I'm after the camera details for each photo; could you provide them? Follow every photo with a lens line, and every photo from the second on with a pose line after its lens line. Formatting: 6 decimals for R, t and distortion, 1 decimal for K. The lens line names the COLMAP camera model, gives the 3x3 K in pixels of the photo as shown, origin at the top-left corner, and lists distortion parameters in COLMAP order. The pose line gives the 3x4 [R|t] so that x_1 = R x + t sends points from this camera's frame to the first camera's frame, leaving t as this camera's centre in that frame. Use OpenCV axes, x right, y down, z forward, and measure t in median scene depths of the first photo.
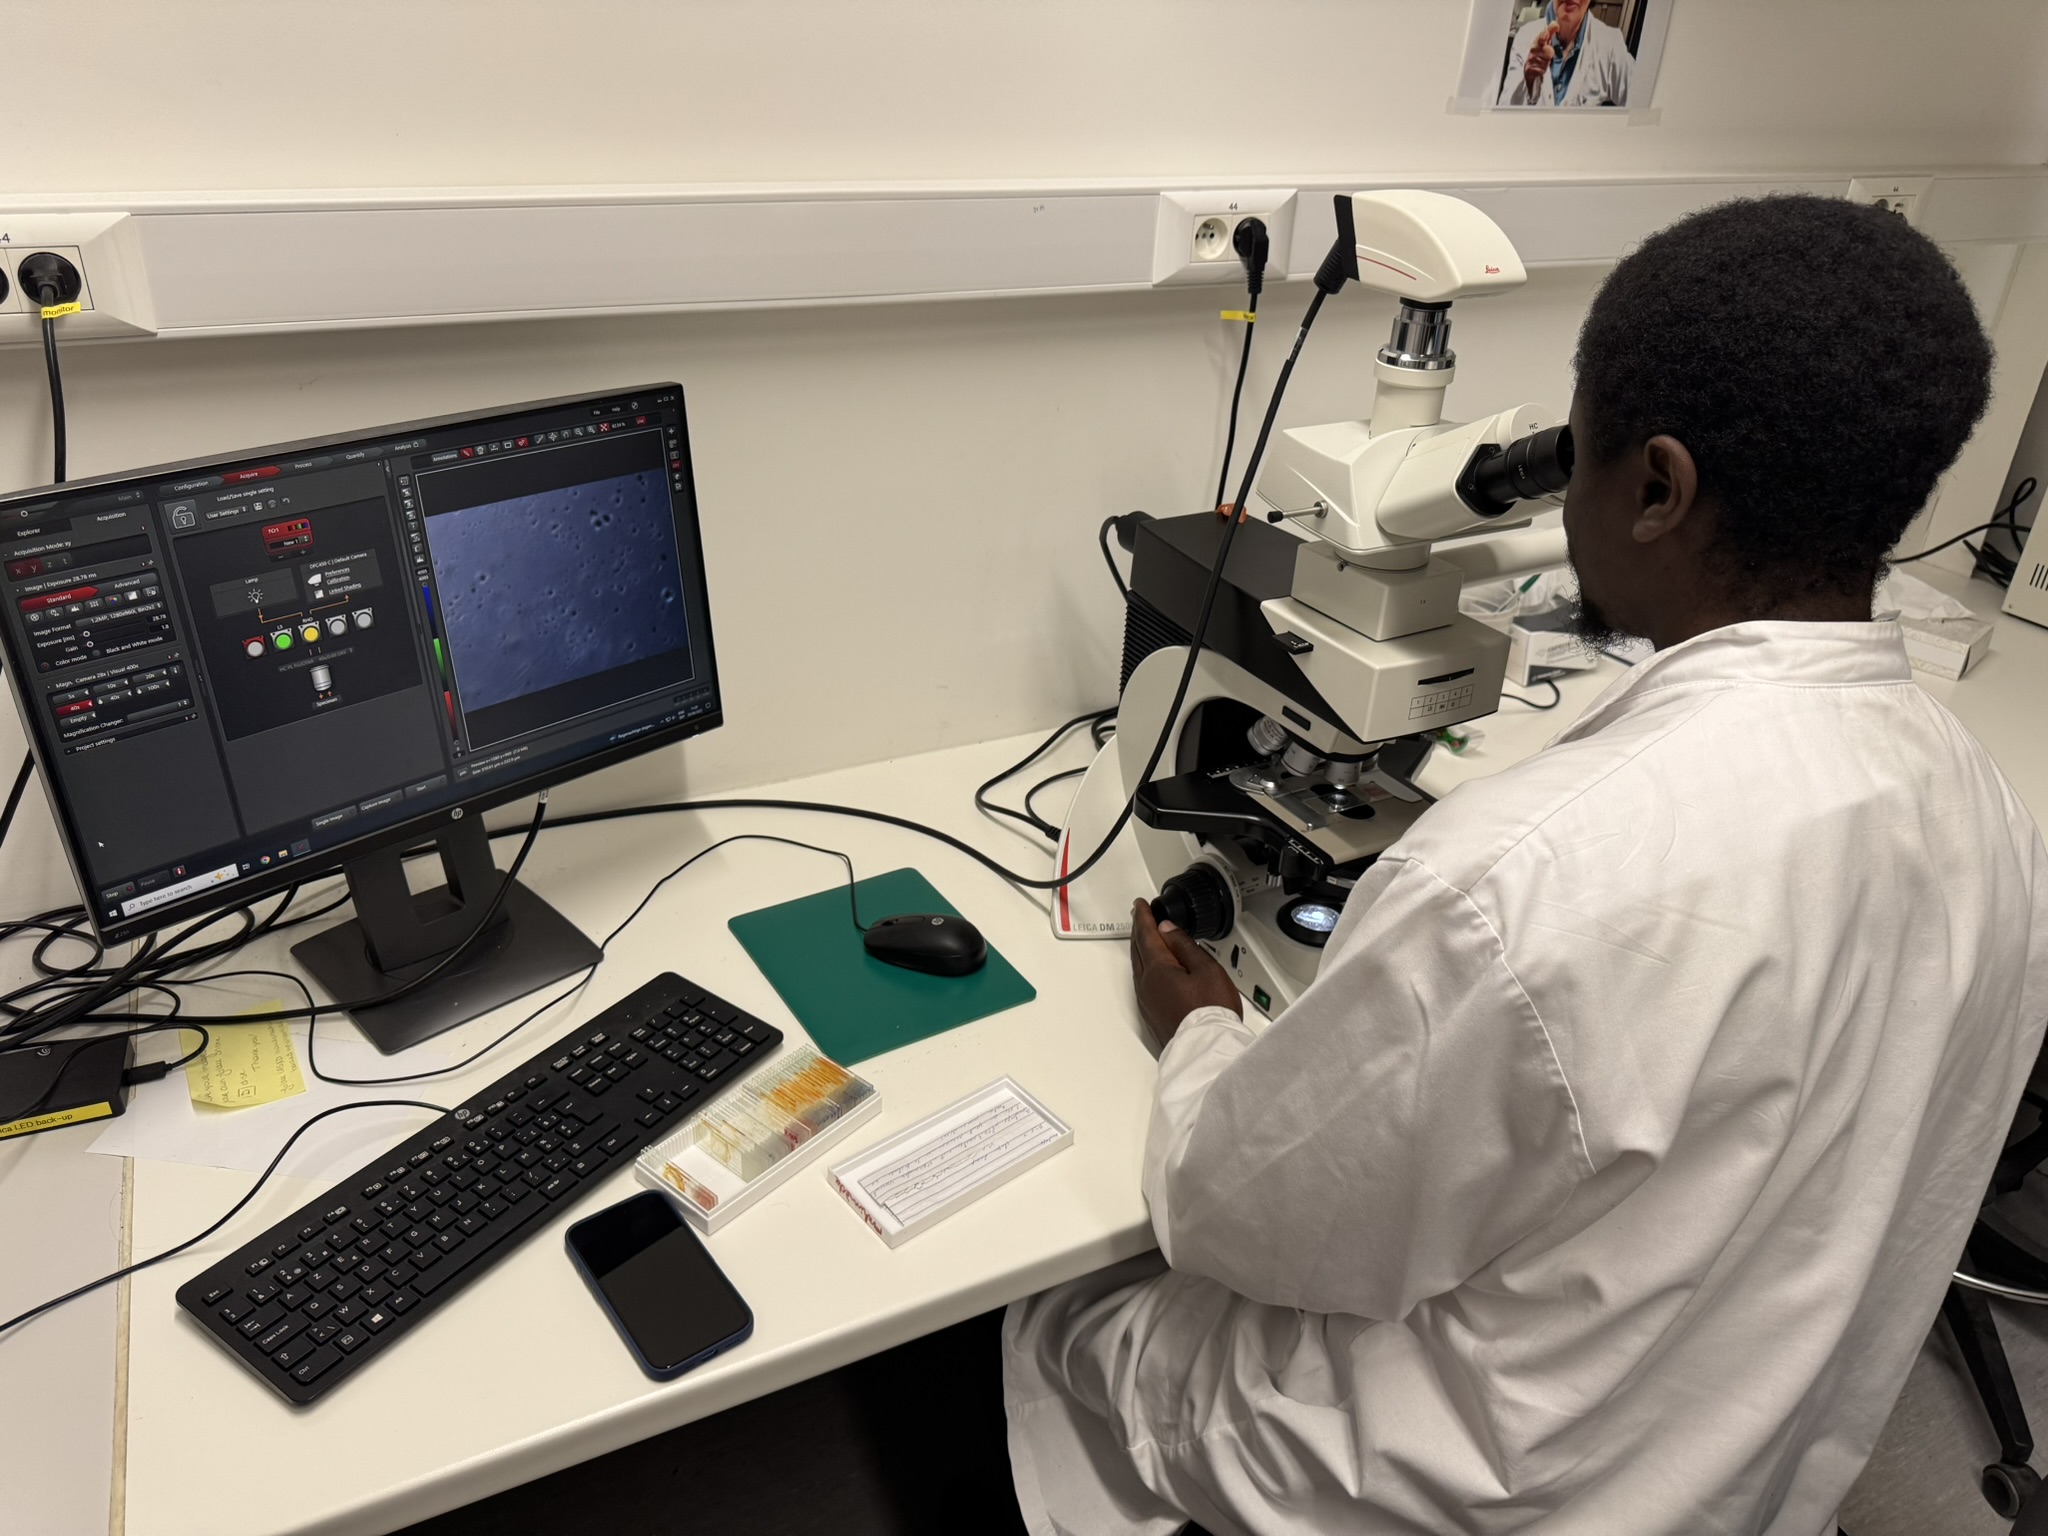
lens RADIAL K [[1448.0, 0, 1024.0], [0, 1448.0, 768.0], [0, 0, 1]] dist [0.008123, -0.032879]
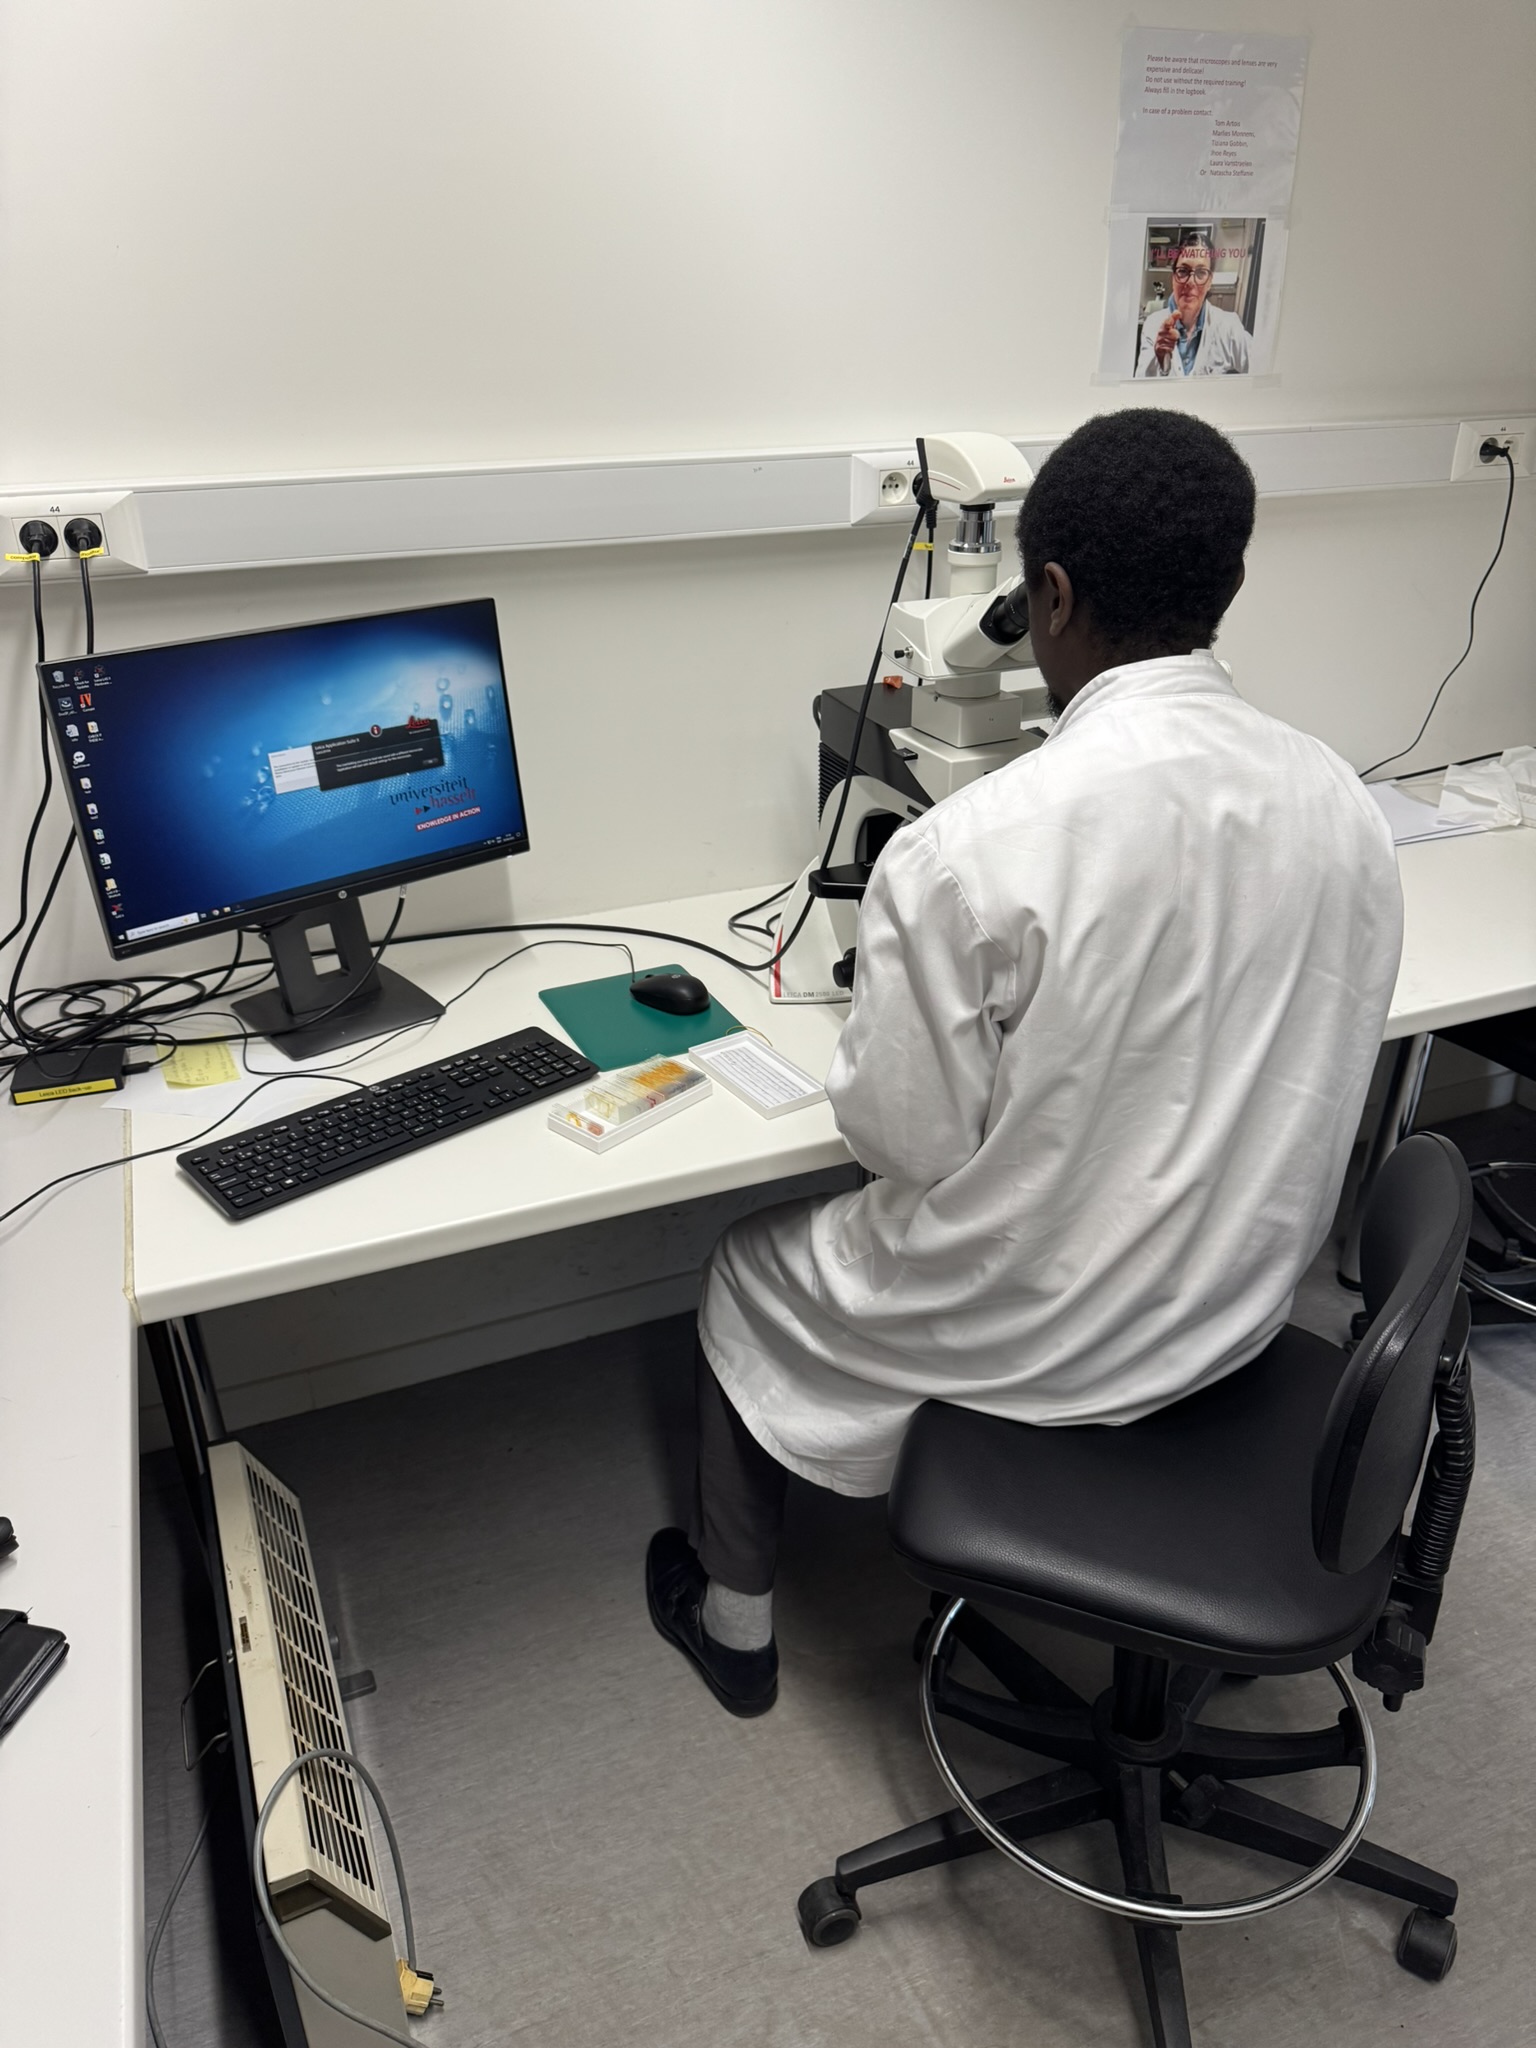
lens RADIAL K [[1448.0, 0, 770.9], [0, 1448.0, 1050.9], [0, 0, 1]] dist [0.008123, -0.032879]
pose [[0.993739, -0.005529, -0.111589, 0.210368], [0.002866, 0.999708, -0.024011, 0.236604], [0.111689, 0.023541, 0.993464, -0.416023]]
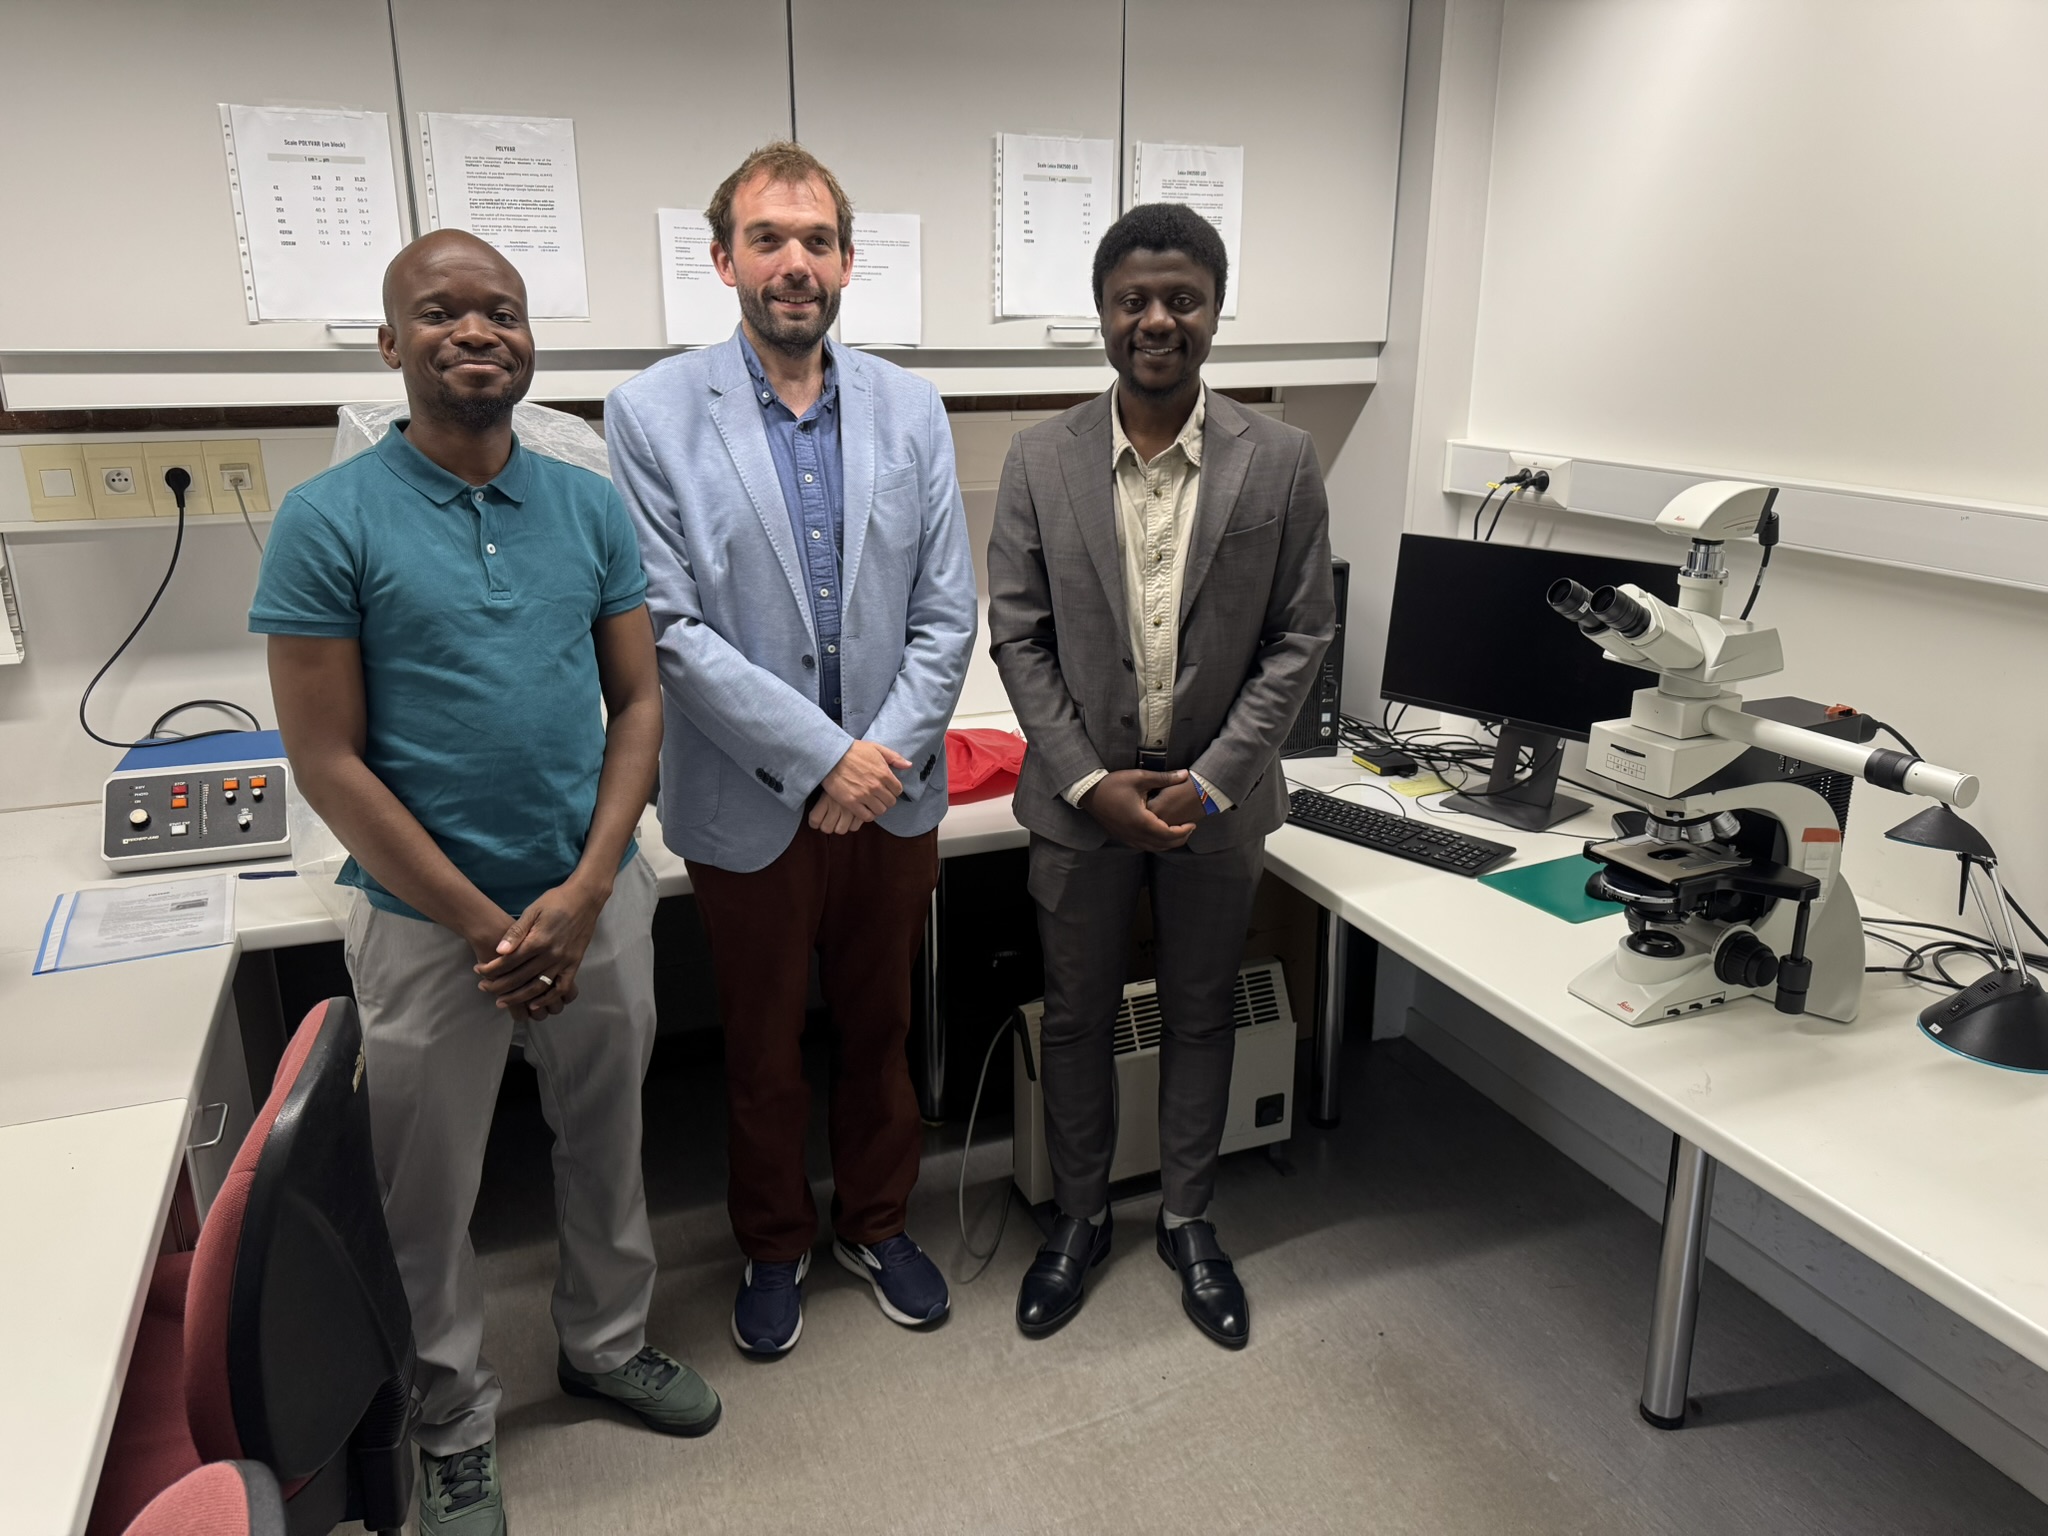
lens RADIAL K [[1449.5, 0, 1024.0], [0, 1449.5, 768.0], [0, 0, 1]] dist [0.094711, -0.196096]
pose [[-0.132639, 0.220157, -0.966405, 1.955430], [-0.473659, 0.842402, 0.256918, -0.138142], [0.870663, 0.491823, -0.007456, 0.450490]]
